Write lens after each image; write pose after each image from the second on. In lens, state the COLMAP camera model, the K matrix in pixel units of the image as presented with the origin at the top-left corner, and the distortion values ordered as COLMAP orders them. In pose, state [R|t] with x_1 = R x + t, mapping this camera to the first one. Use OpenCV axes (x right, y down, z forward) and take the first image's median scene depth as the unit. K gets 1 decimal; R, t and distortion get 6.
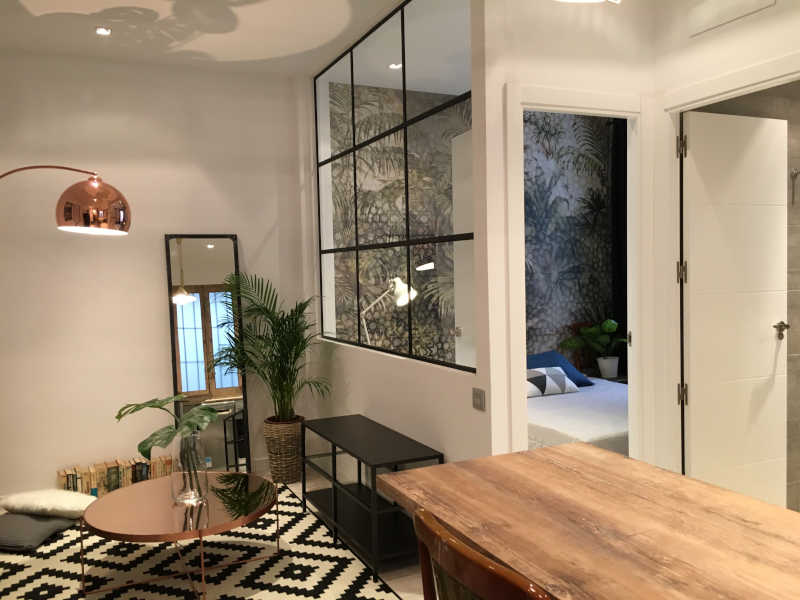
lens RADIAL K [[689.0, 0, 403.4], [0, 689.0, 295.3], [0, 0, 1]] dist [0.074345, -0.099259]
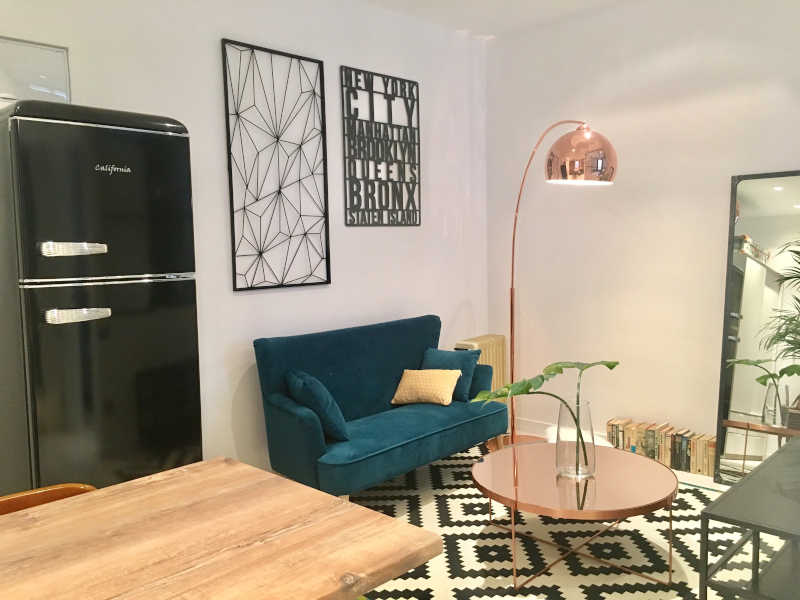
lens RADIAL K [[689.0, 0, 397.0], [0, 689.0, 297.4], [0, 0, 1]] dist [0.074345, -0.099259]
pose [[0.331257, 0.086595, -0.939559, 0.392393], [-0.014767, 0.996133, 0.086603, -0.011604], [0.943425, -0.014814, 0.331255, 0.418088]]
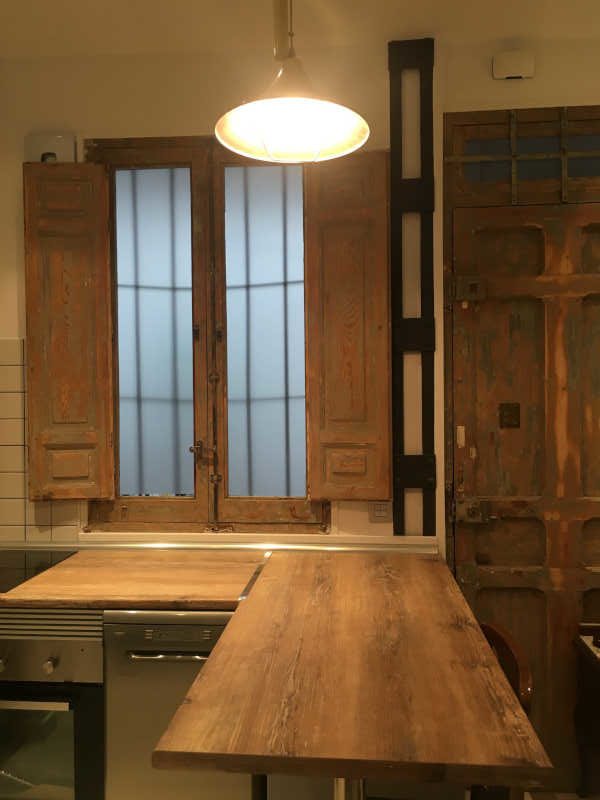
lens RADIAL K [[689.0, 0, 294.3], [0, 689.0, 395.9], [0, 0, 1]] dist [0.074345, -0.099259]
pose [[-0.858365, 0.030904, 0.512107, -0.079735], [0.050570, 0.998420, 0.024512, -0.050836], [-0.510541, 0.046938, -0.858572, 0.756072]]
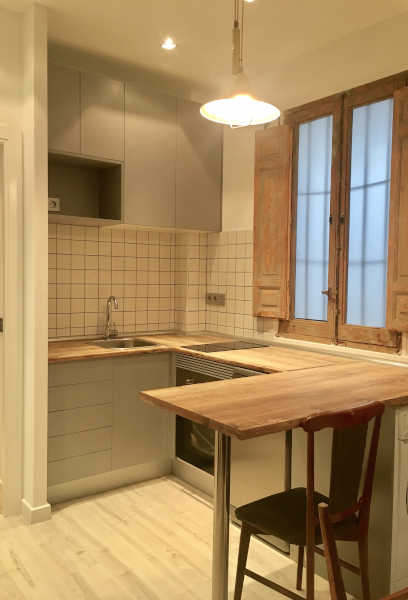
lens RADIAL K [[526.1, 0, 205.0], [0, 526.1, 302.1], [0, 0, 1]] dist [0.007314, -0.000069]
pose [[-0.180387, -0.028045, 0.983196, -0.440779], [0.030786, 0.998943, 0.034143, -0.004502], [-0.983114, 0.036428, -0.179333, 0.559125]]
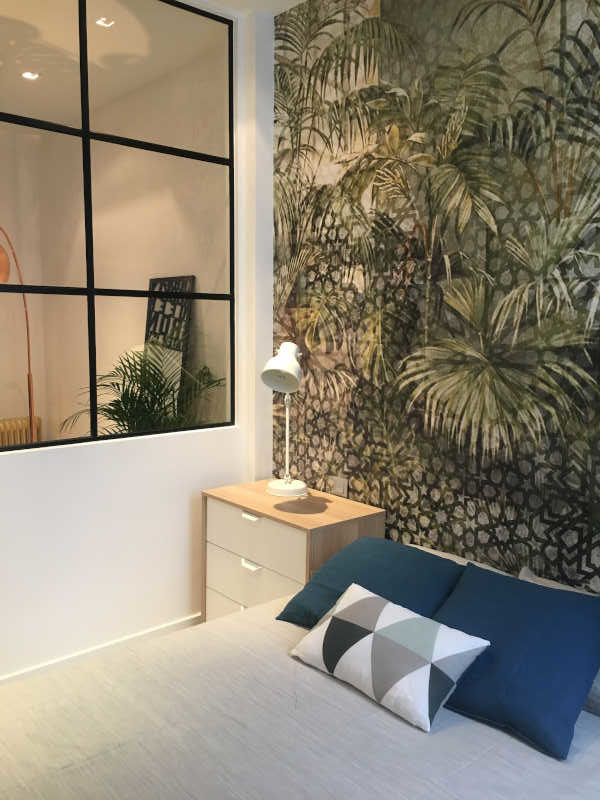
lens RADIAL K [[689.0, 0, 300.1], [0, 689.0, 397.7], [0, 0, 1]] dist [0.074345, -0.099259]
pose [[0.262272, 0.131612, -0.955977, 0.710751], [-0.048823, 0.991197, 0.123067, -0.067578], [0.963758, 0.014396, 0.266389, 1.158521]]
